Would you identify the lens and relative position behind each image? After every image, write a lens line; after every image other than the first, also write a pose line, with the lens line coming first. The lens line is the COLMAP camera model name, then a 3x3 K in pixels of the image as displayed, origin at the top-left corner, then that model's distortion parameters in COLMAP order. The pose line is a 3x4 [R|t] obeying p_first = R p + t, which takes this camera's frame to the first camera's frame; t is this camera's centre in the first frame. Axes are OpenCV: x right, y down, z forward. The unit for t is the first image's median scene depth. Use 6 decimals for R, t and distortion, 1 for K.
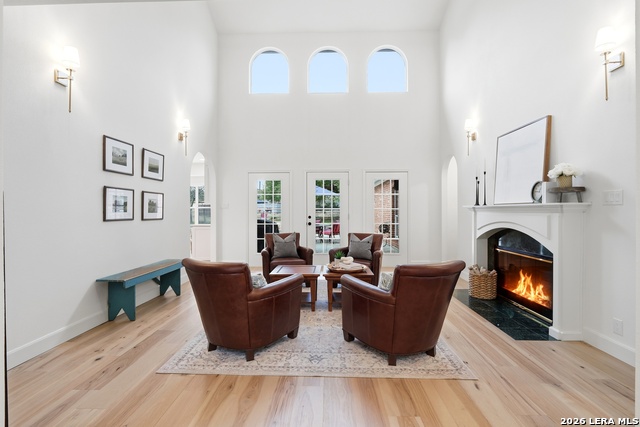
lens RADIAL K [[296.7, 0, 321.9], [0, 296.7, 211.9], [0, 0, 1]] dist [-0.005502, 0.000105]
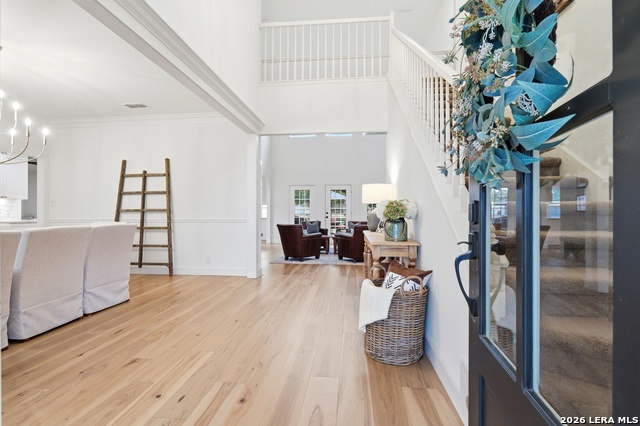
lens RADIAL K [[296.7, 0, 321.9], [0, 296.7, 211.4], [0, 0, 1]] dist [-0.005502, 0.000105]
pose [[0.997447, 0.002768, -0.071359, 0.068285], [-0.003824, 0.999885, -0.014667, 0.049371], [0.071311, 0.014902, 0.997343, -0.890897]]
